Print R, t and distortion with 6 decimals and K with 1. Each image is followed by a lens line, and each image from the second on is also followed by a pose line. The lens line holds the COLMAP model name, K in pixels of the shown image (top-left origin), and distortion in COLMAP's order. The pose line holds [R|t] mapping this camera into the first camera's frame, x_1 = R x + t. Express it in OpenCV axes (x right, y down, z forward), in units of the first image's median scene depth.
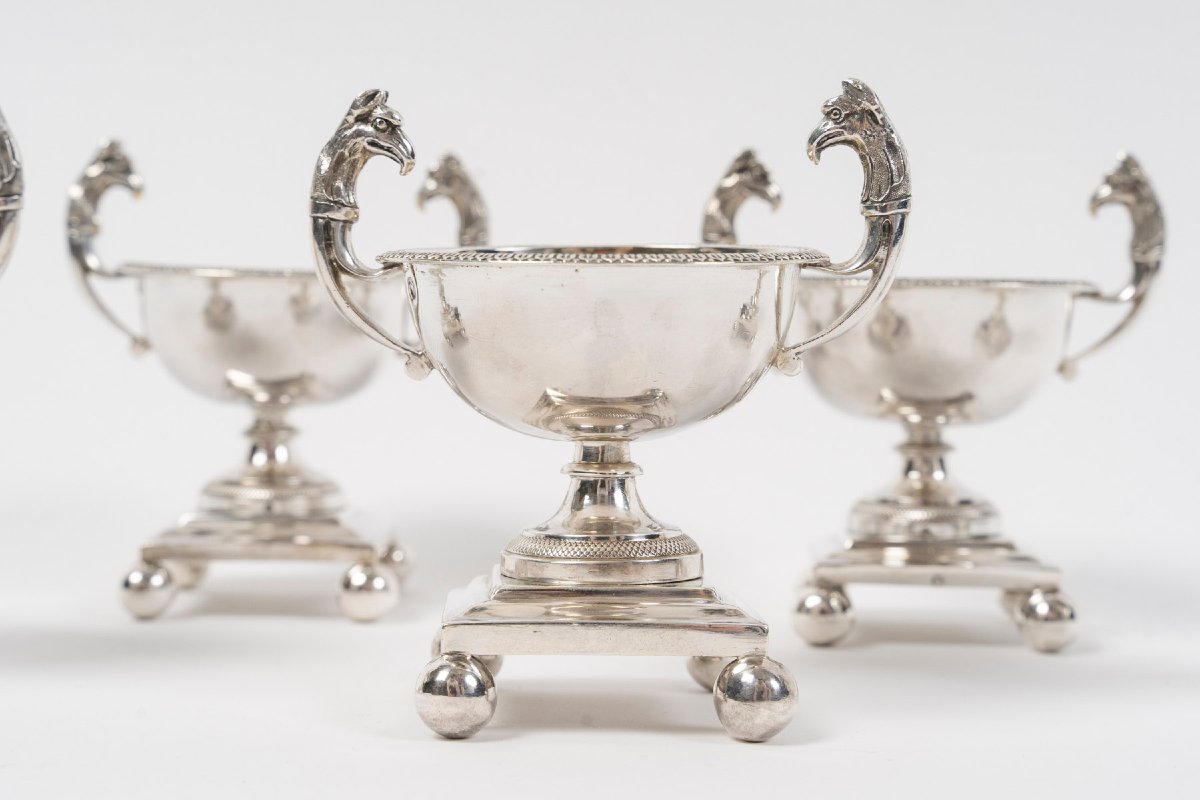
lens RADIAL K [[2085.5, 0, 603.7], [0, 2085.5, 386.8], [0, 0, 1]] dist [0.050493, 0.156772]
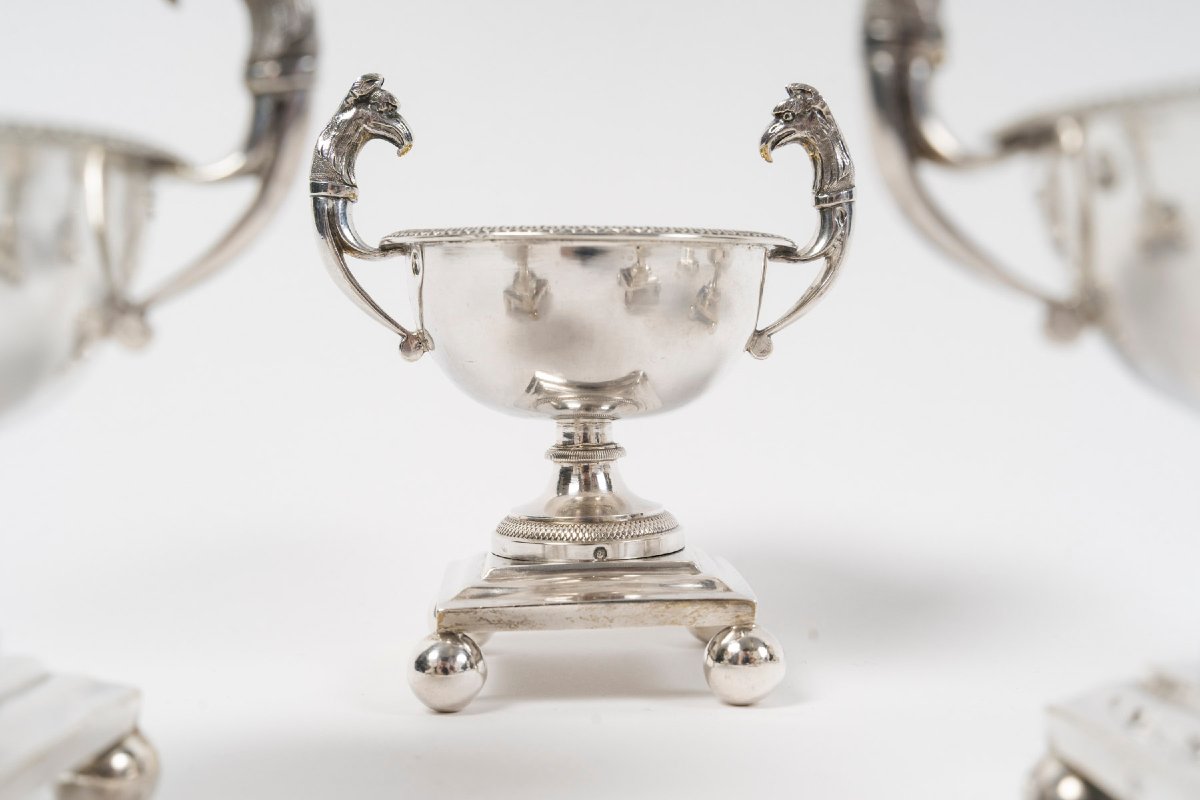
lens RADIAL K [[1471.6, 0, 605.1], [0, 1471.6, 431.5], [0, 0, 1]] dist [-0.075530, -0.002491]
pose [[0.999393, -0.029839, 0.017994, -0.172456], [0.029665, 0.999511, 0.009859, 0.009404], [-0.018280, -0.009319, 0.999789, 0.492240]]
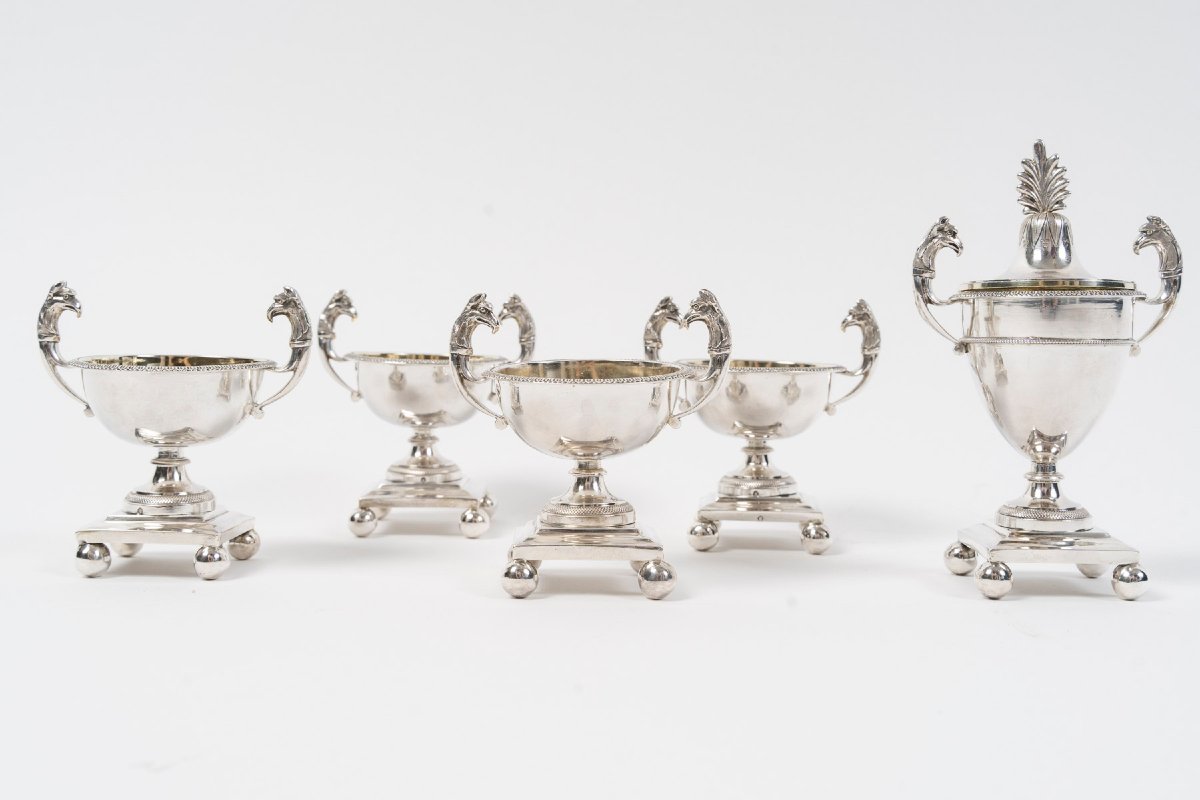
lens RADIAL K [[1447.8, 0, 600.0], [0, 1447.8, 400.0], [0, 0, 1]] dist [0.017925, 0.027909]
pose [[0.999896, -0.003089, -0.014064, 0.025087], [0.003557, 0.999435, 0.033415, -0.063838], [0.013953, -0.033461, 0.999343, -0.362343]]
